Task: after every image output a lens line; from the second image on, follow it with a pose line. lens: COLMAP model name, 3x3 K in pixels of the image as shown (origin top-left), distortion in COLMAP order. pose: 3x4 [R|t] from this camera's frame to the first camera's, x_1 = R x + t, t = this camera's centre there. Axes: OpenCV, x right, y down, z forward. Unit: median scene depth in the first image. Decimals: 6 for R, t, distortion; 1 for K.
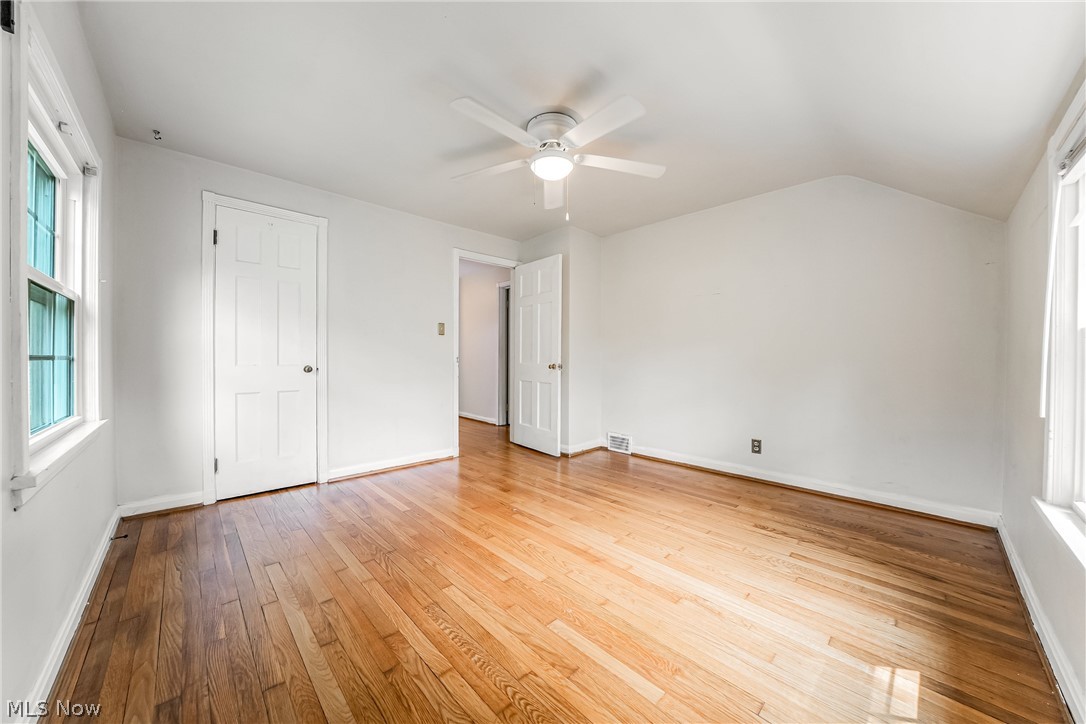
lens RADIAL K [[376.6, 0, 543.2], [0, 376.6, 361.5], [0, 0, 1]] dist [-0.019065, 0.000011]
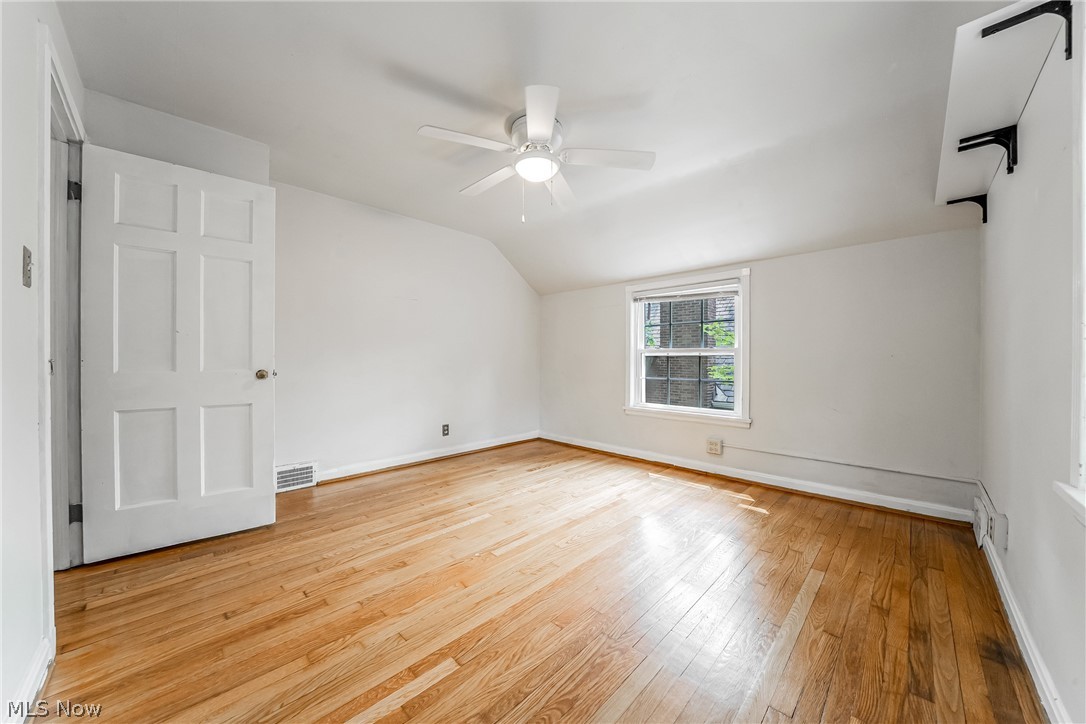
lens RADIAL K [[376.6, 0, 543.1], [0, 376.6, 359.0], [0, 0, 1]] dist [-0.019065, 0.000011]
pose [[-0.016901, -0.004197, 0.999848, -0.774700], [0.008577, 0.999954, 0.004343, -0.013494], [-0.999820, 0.008649, -0.016864, 0.790659]]
